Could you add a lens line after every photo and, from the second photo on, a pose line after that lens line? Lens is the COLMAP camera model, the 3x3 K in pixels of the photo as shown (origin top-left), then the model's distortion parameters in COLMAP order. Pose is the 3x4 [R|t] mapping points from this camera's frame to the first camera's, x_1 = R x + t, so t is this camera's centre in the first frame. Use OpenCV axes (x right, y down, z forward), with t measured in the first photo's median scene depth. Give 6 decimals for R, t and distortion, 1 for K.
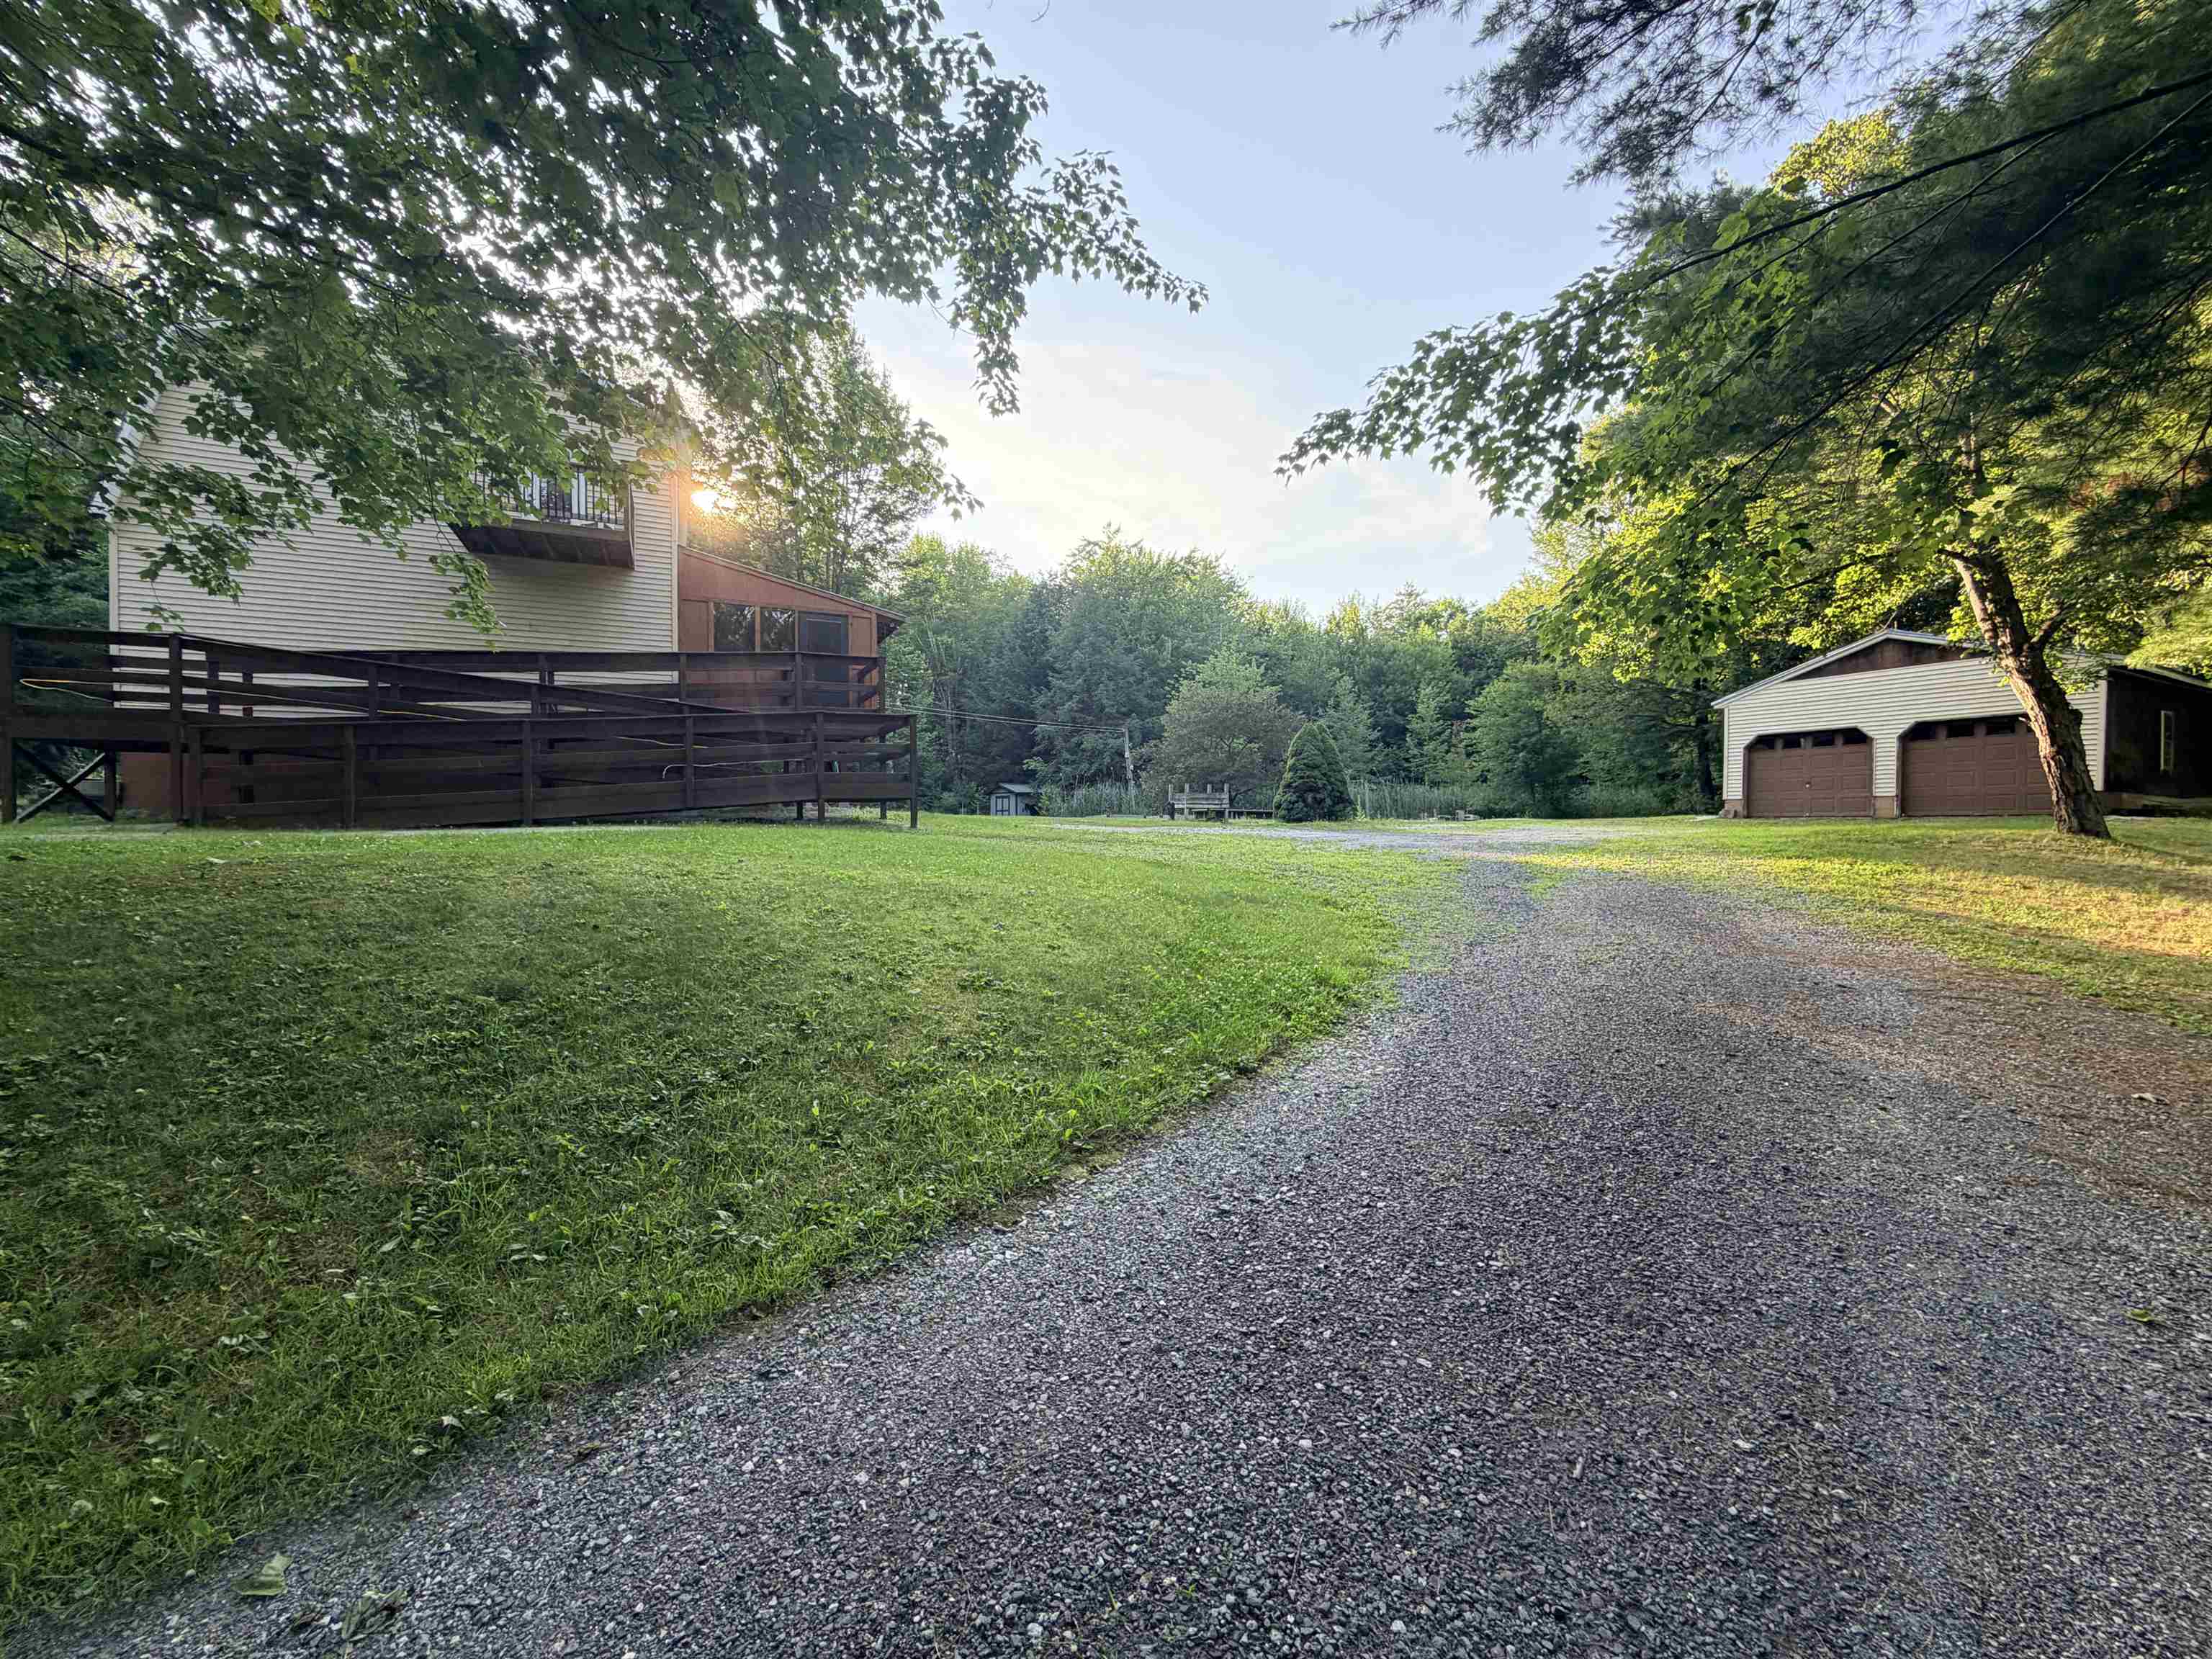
lens RADIAL K [[894.5, 0, 1097.1], [0, 894.5, 829.6], [0, 0, 1]] dist [0.001487, 0.000109]
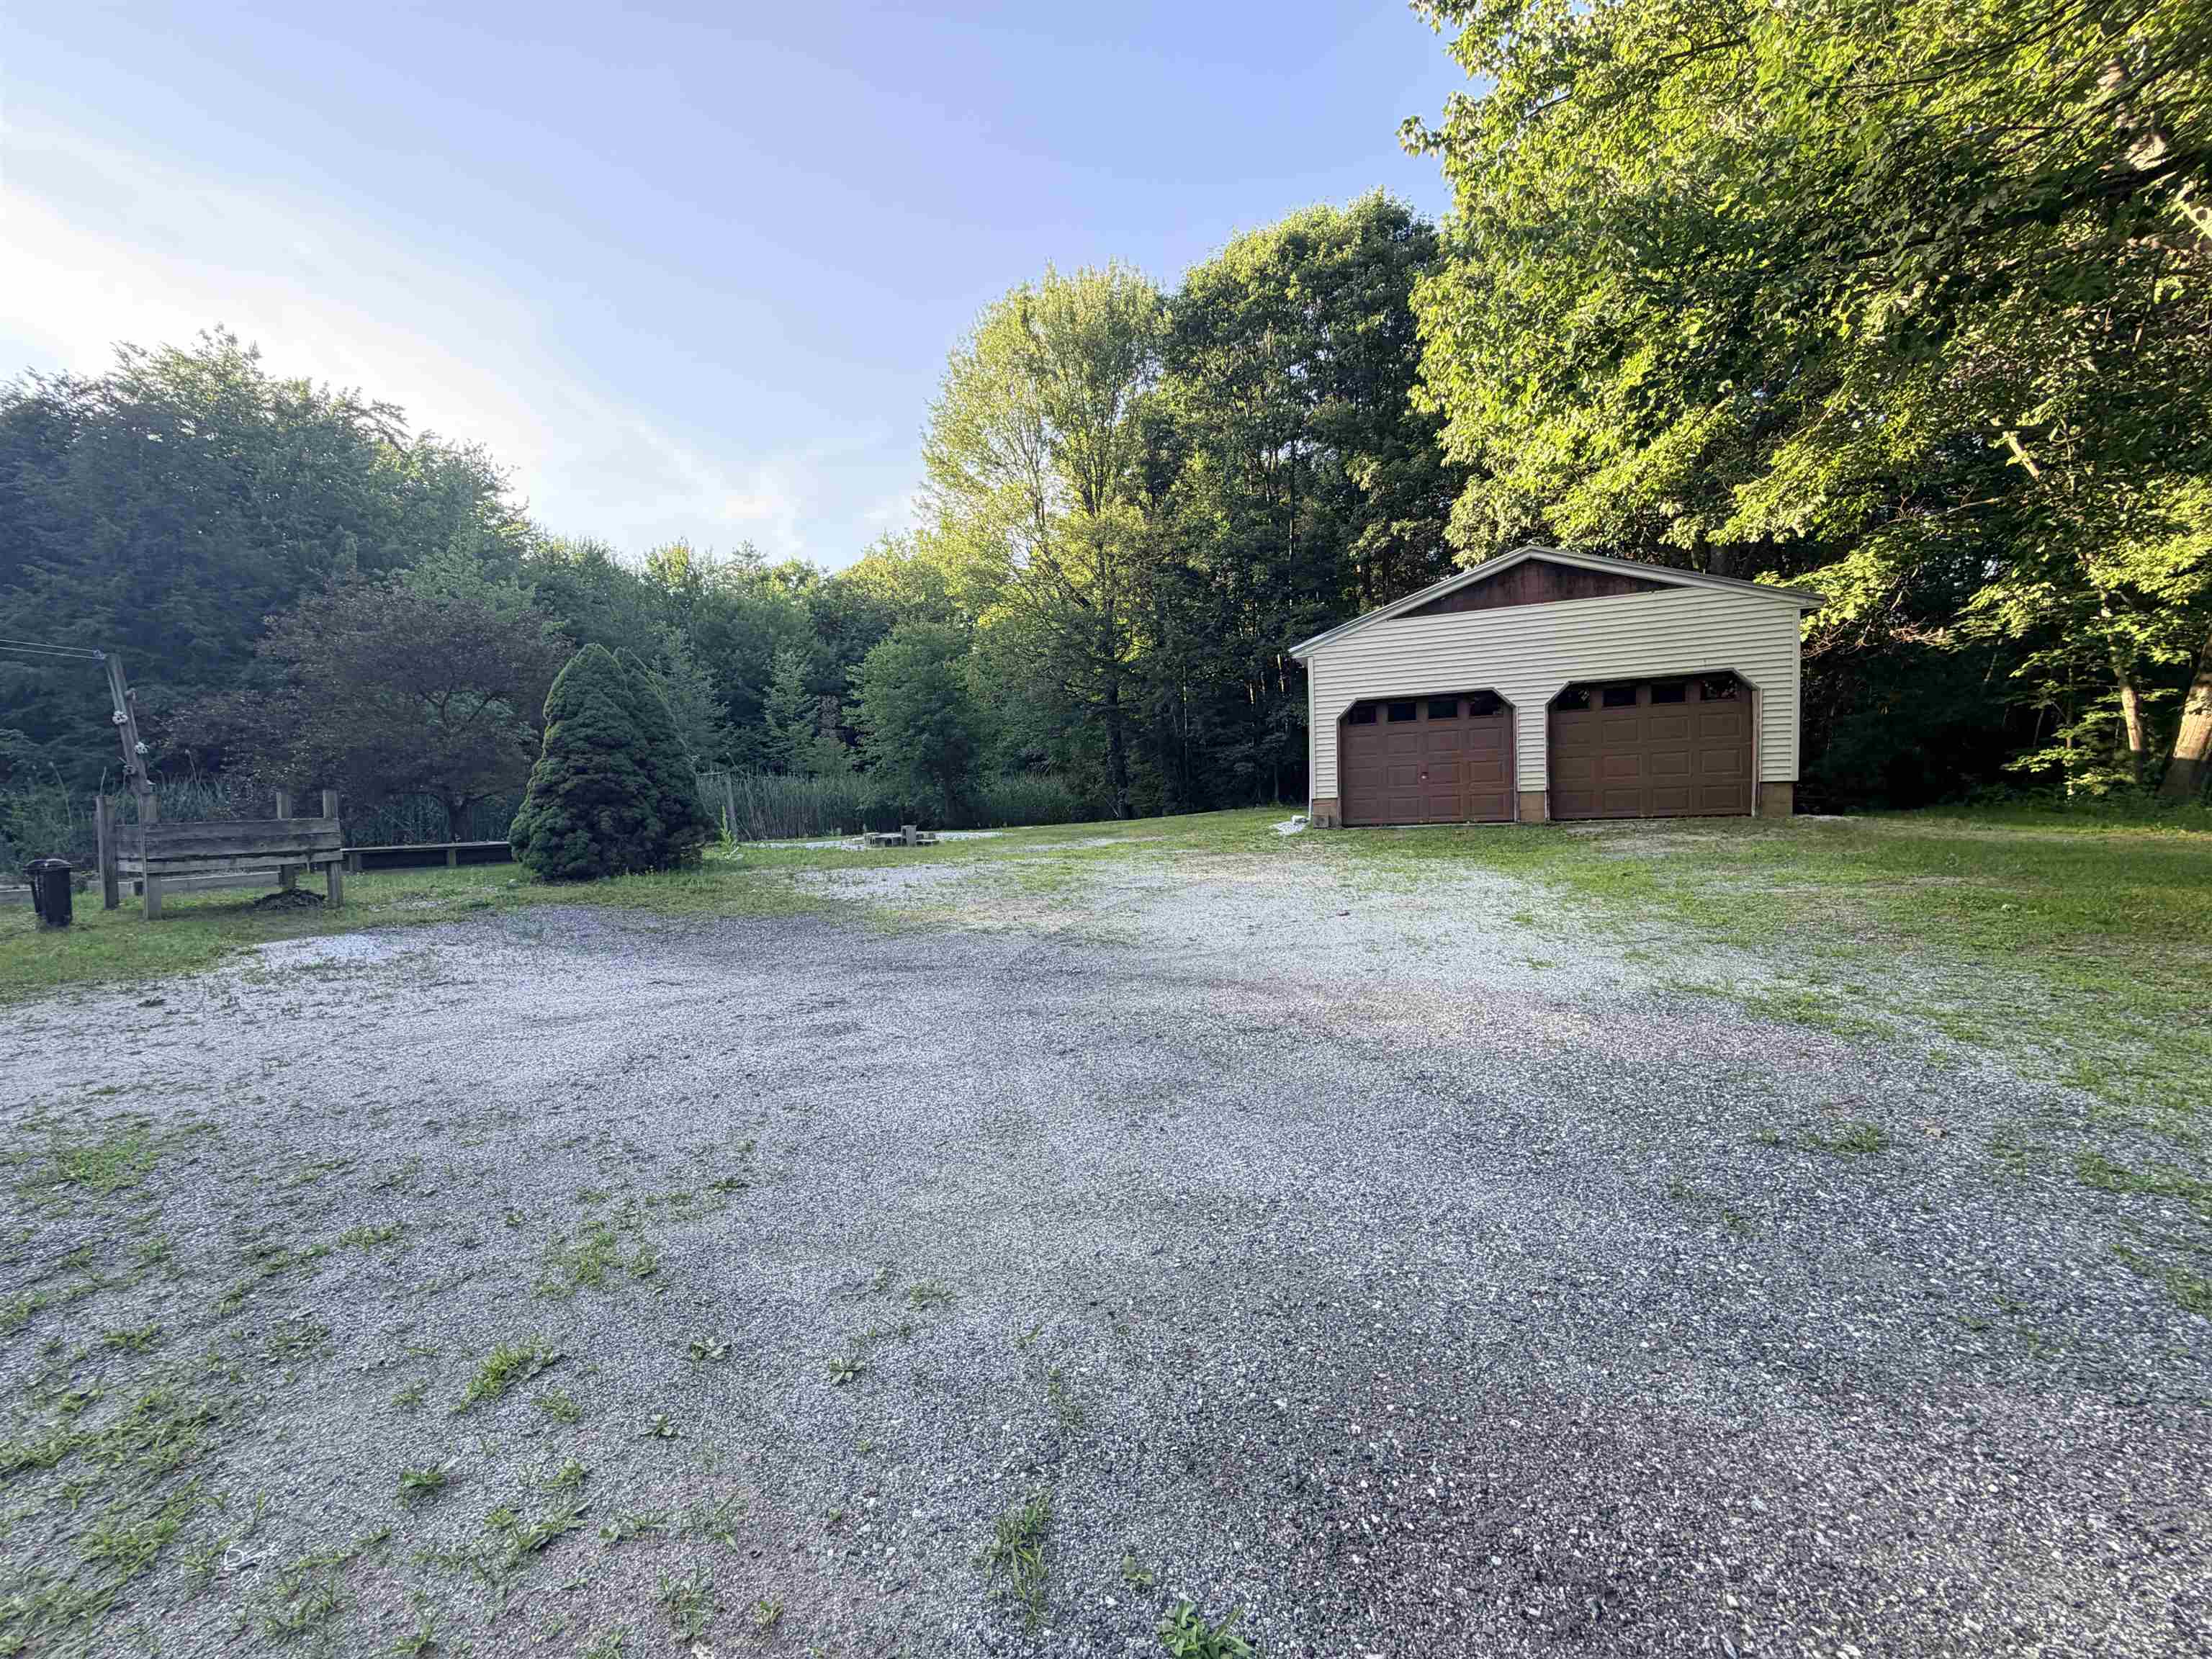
lens RADIAL K [[894.5, 0, 1097.1], [0, 894.5, 829.6], [0, 0, 1]] dist [0.001487, 0.000109]
pose [[0.761606, -0.052087, 0.645943, 0.103876], [0.043813, 0.998623, 0.028868, -0.023914], [-0.646557, 0.006315, 0.762839, 0.388469]]
